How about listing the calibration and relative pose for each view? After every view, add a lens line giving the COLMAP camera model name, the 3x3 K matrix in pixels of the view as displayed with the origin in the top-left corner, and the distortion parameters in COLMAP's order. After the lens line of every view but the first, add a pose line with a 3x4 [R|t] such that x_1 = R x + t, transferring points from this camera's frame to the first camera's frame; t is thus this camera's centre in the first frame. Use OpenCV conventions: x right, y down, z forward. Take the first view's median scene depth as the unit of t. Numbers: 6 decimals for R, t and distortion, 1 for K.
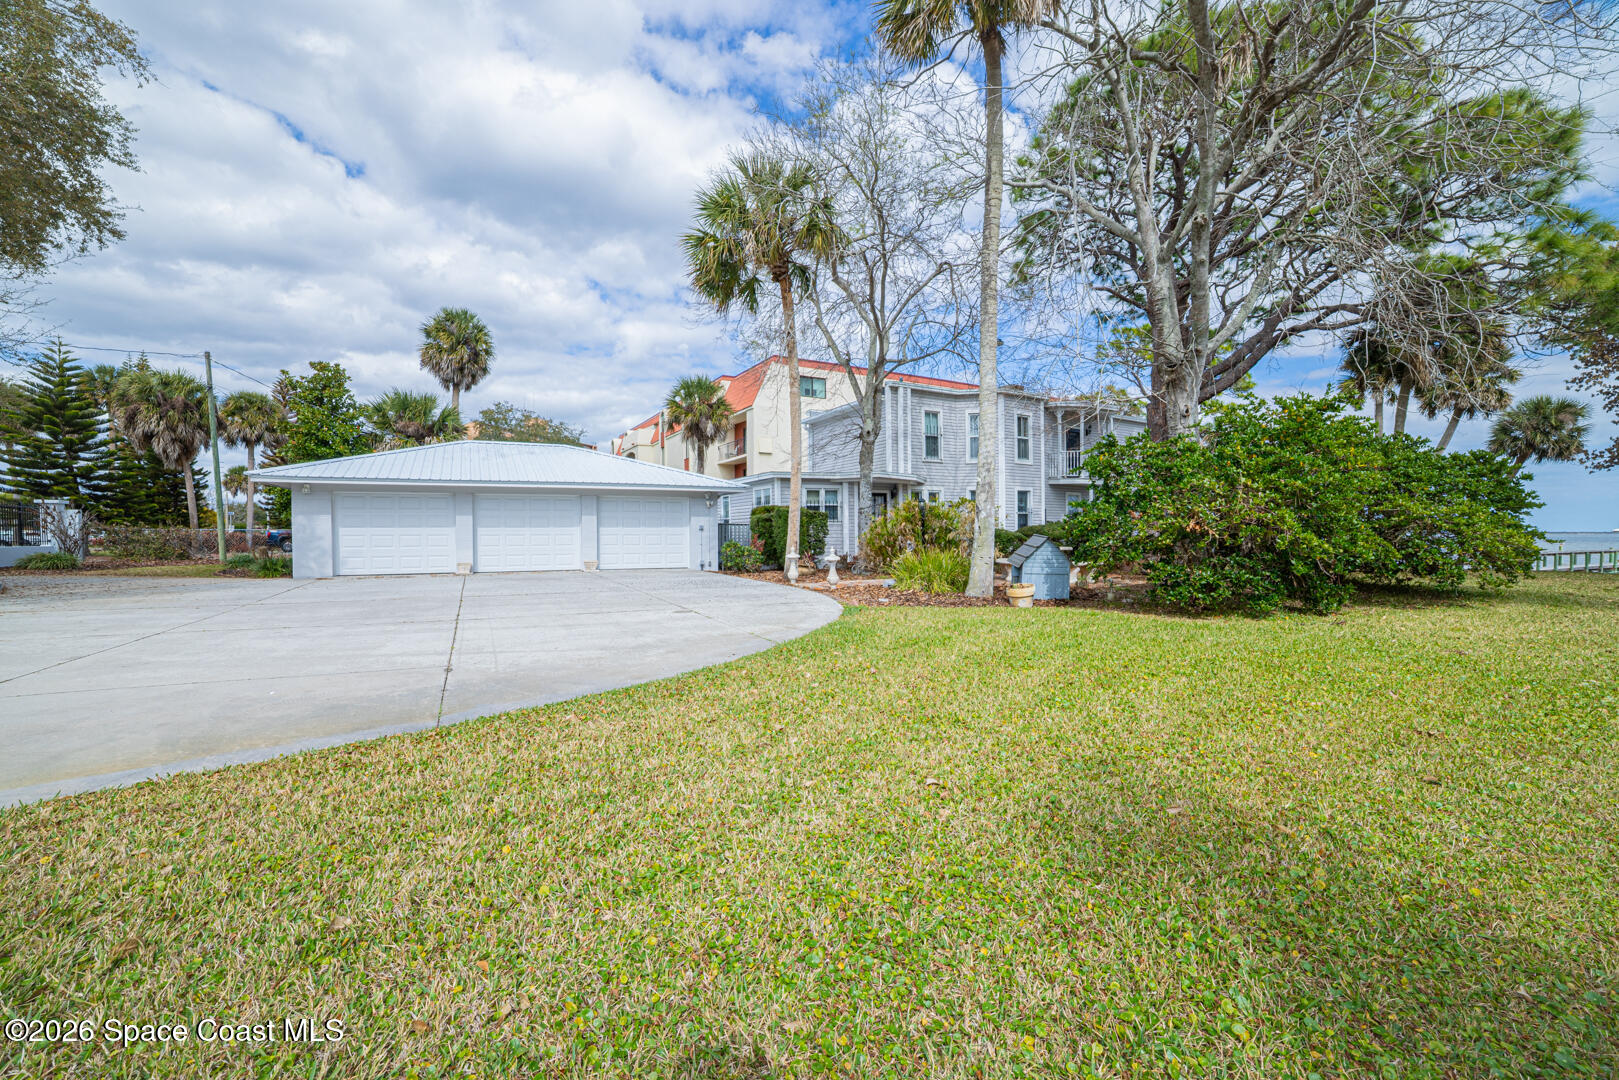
lens RADIAL K [[679.3, 0, 809.5], [0, 679.3, 540.0], [0, 0, 1]] dist [-0.096019, 0.029027]
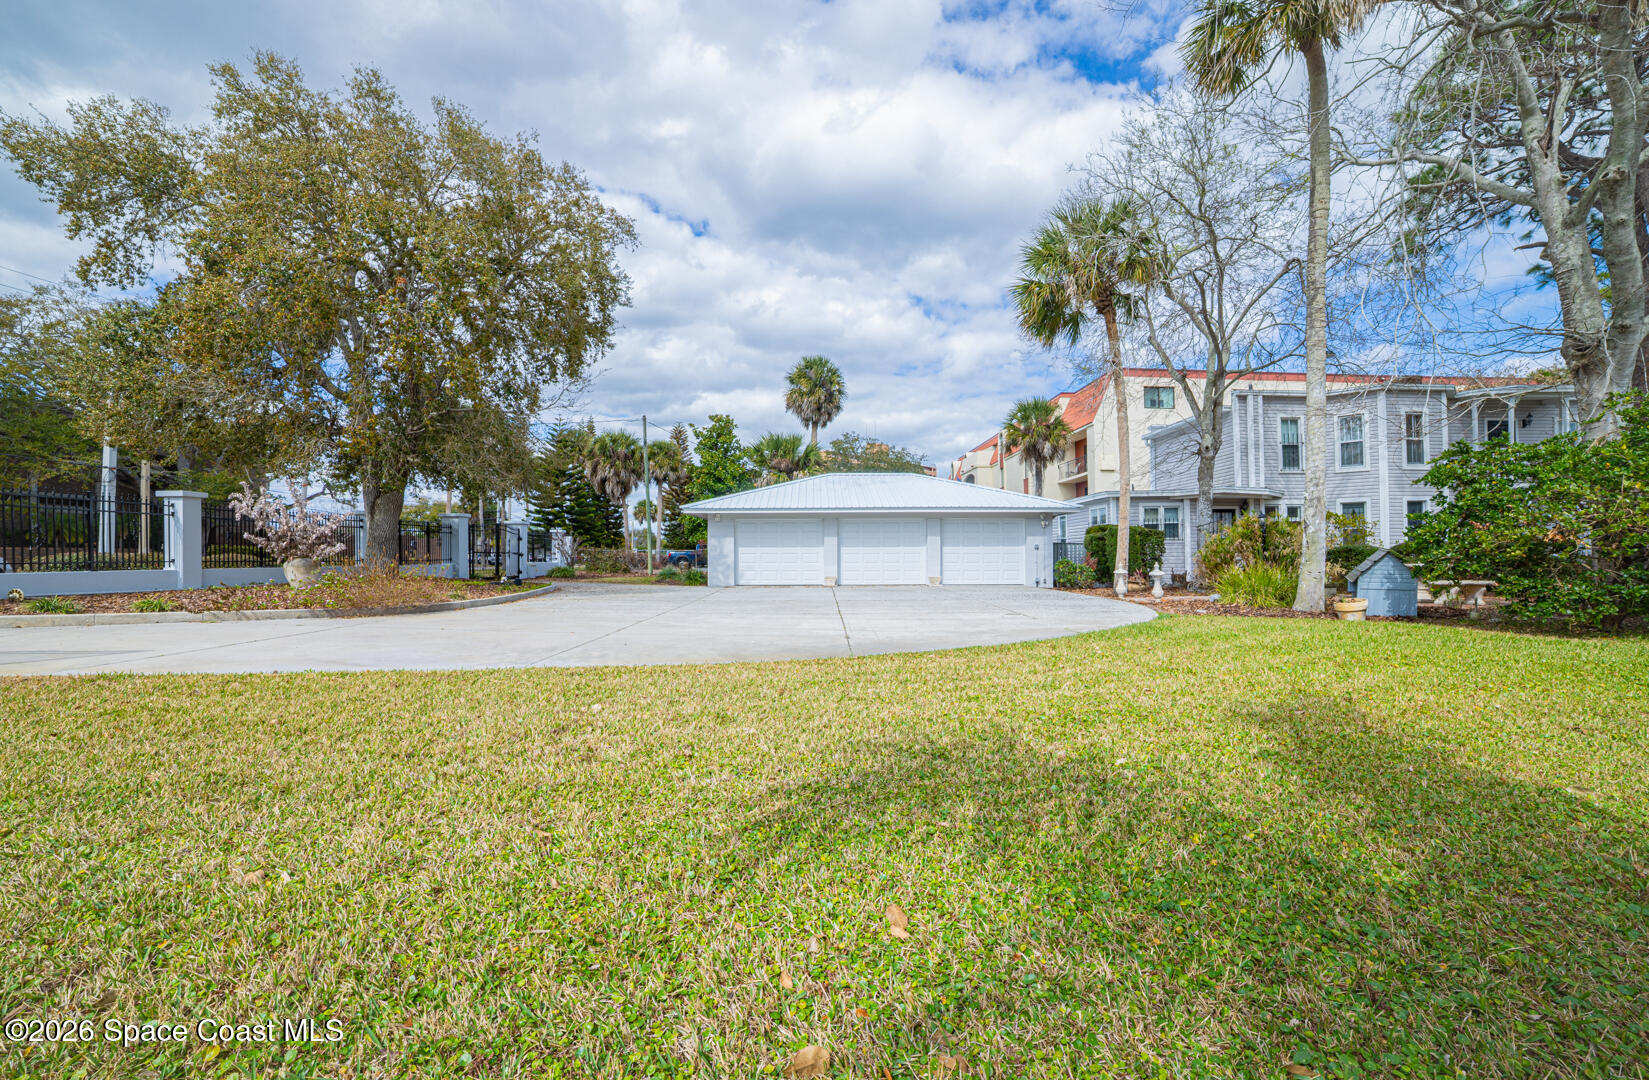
lens RADIAL K [[715.0, 0, 824.5], [0, 715.0, 540.0], [0, 0, 1]] dist [-0.071181, 0.000467]
pose [[0.895203, -0.011704, -0.445505, 0.036229], [-0.002774, 0.999489, -0.031834, 0.007151], [0.445650, 0.029733, 0.894714, -0.131244]]
